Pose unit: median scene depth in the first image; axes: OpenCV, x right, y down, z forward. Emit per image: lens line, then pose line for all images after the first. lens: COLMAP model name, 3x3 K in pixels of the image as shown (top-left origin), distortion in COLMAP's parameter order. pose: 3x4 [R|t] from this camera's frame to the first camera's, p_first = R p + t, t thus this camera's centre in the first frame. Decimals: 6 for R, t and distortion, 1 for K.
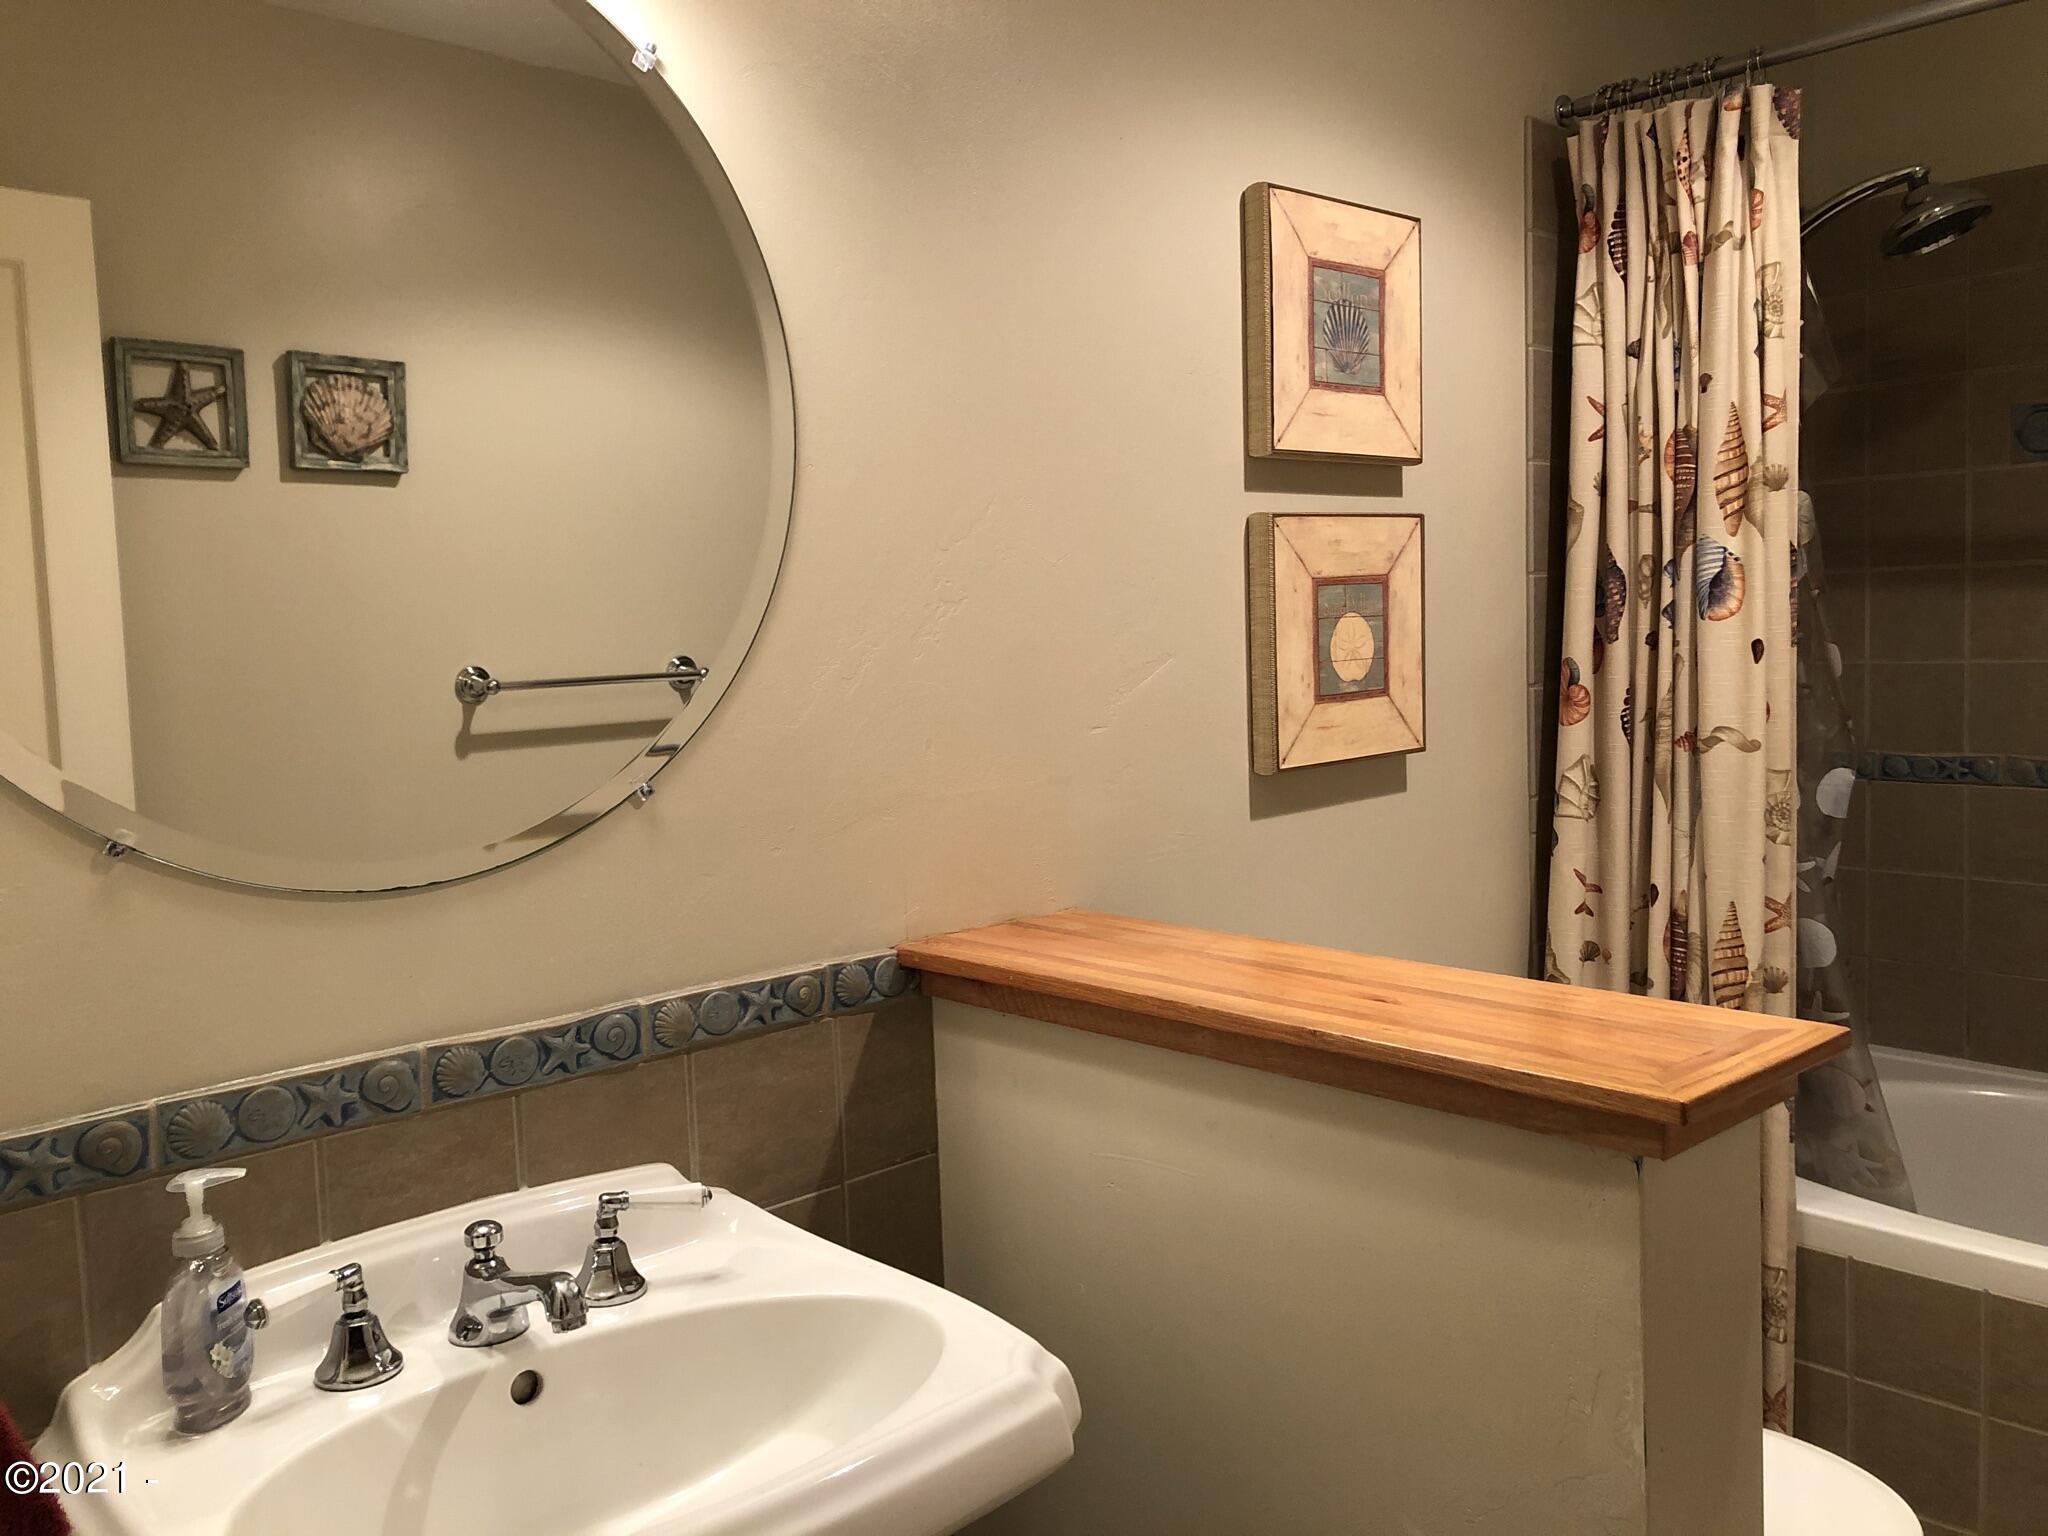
lens RADIAL K [[1669.8, 0, 1020.7], [0, 1669.8, 764.6], [0, 0, 1]] dist [0.052475, -0.060805]
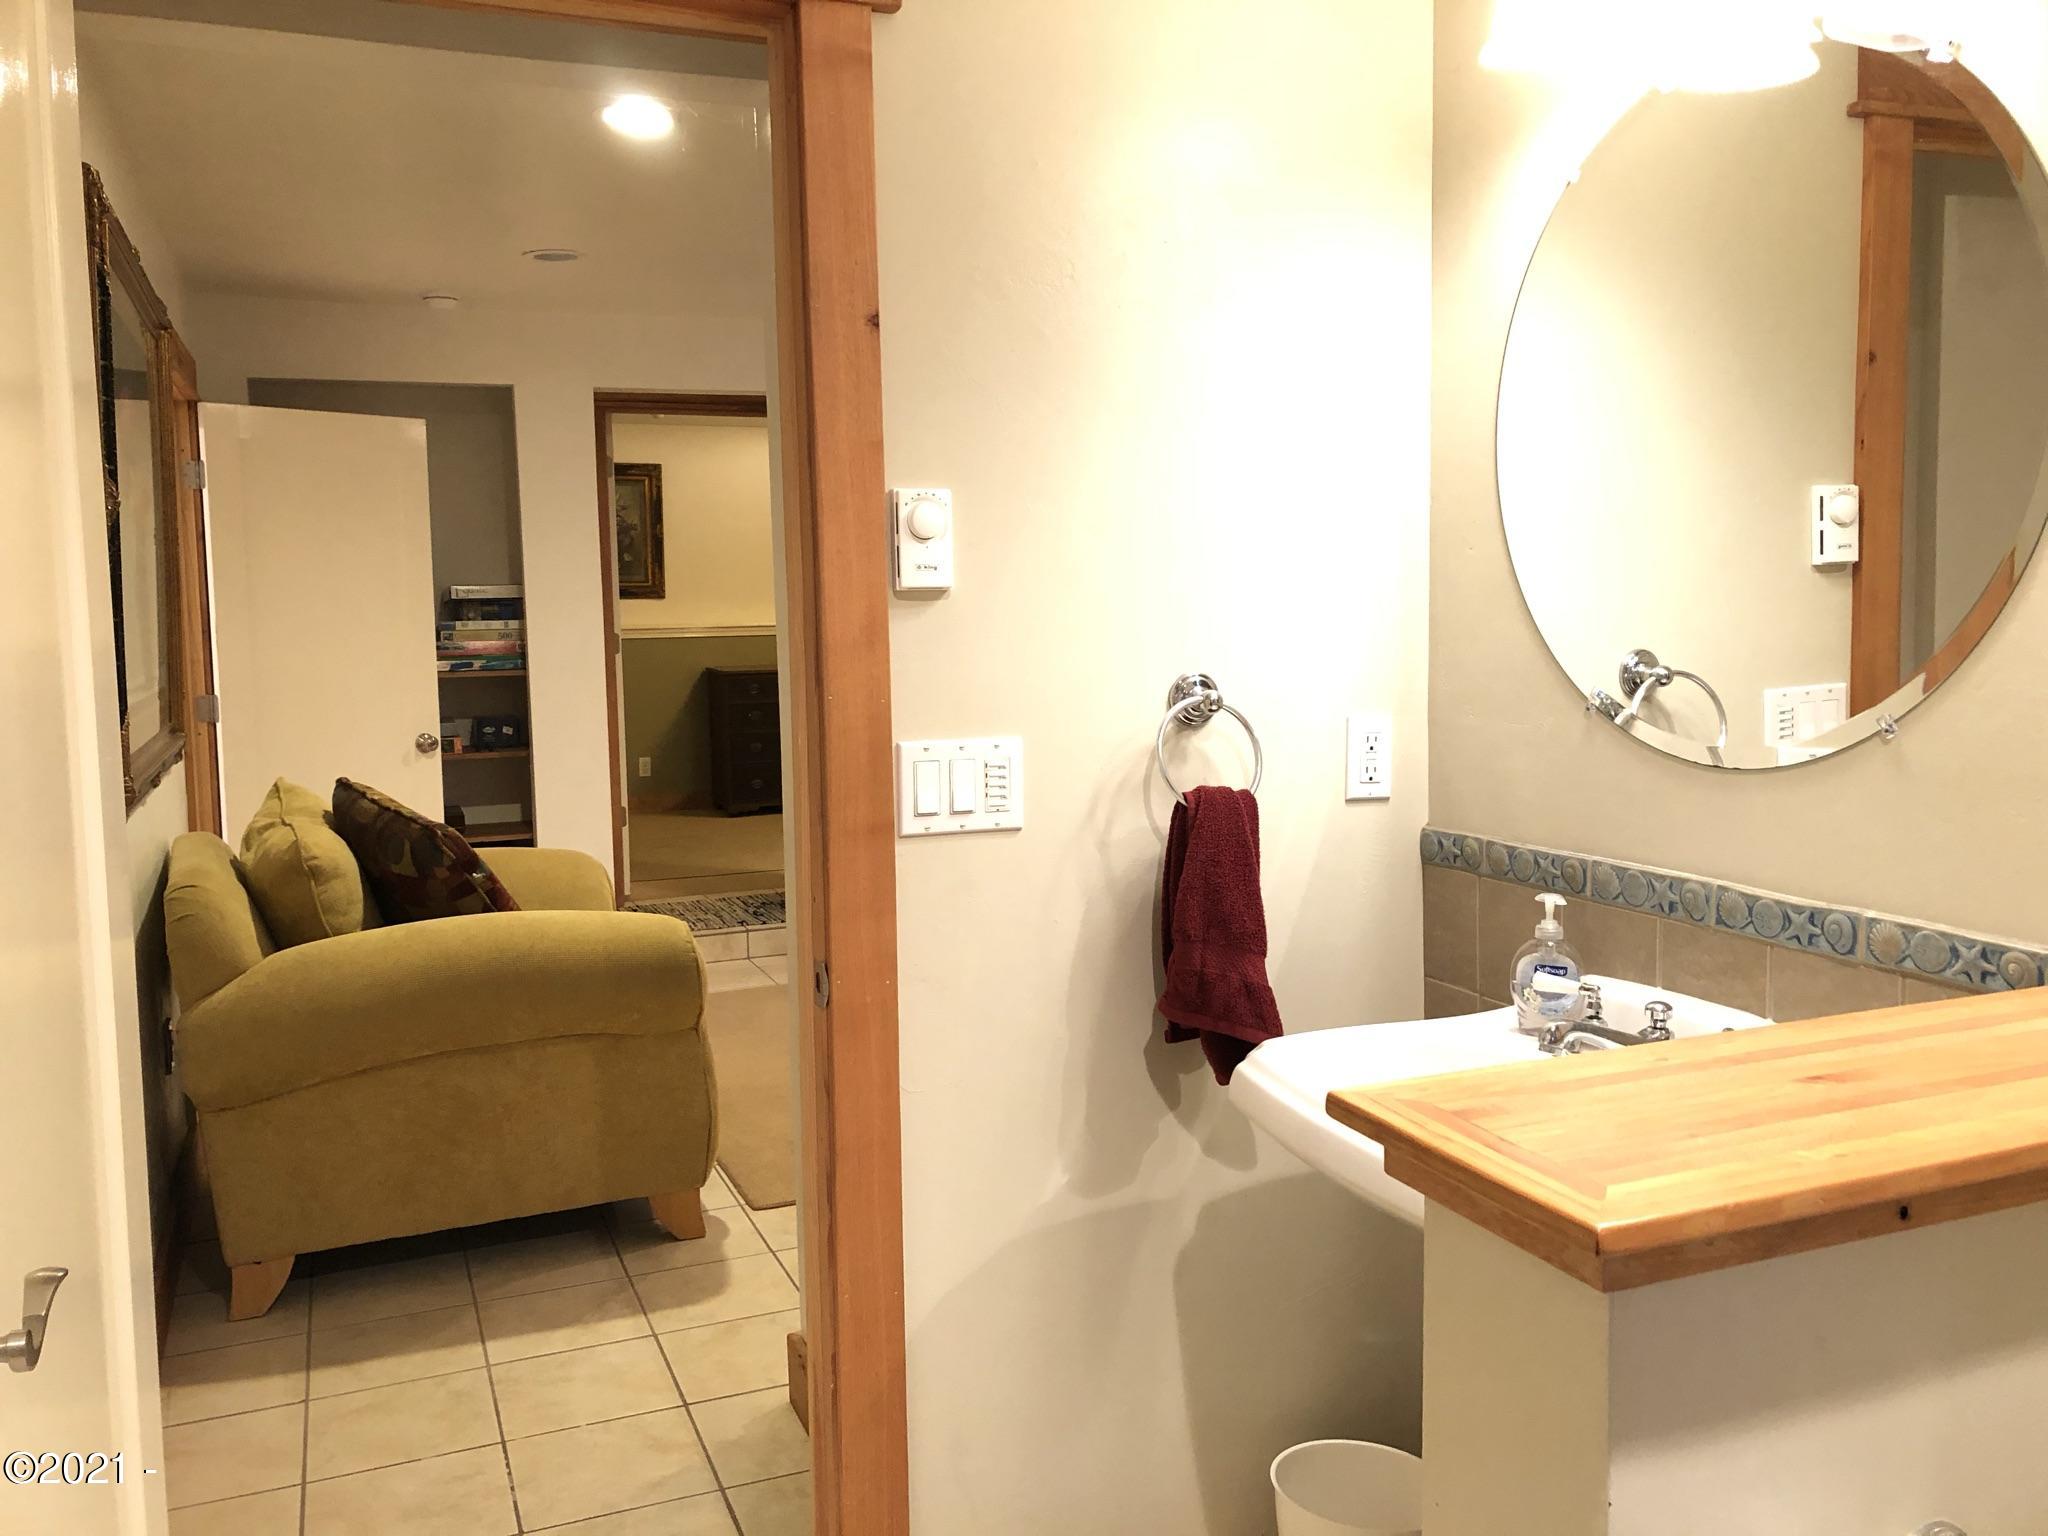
lens RADIAL K [[1669.8, 0, 1024.4], [0, 1669.8, 767.3], [0, 0, 1]] dist [0.052475, -0.060805]
pose [[-0.334745, 0.143714, -0.931285, 1.056081], [-0.054682, 0.983674, 0.171453, -0.124842], [0.940721, 0.108318, -0.321421, 0.859031]]
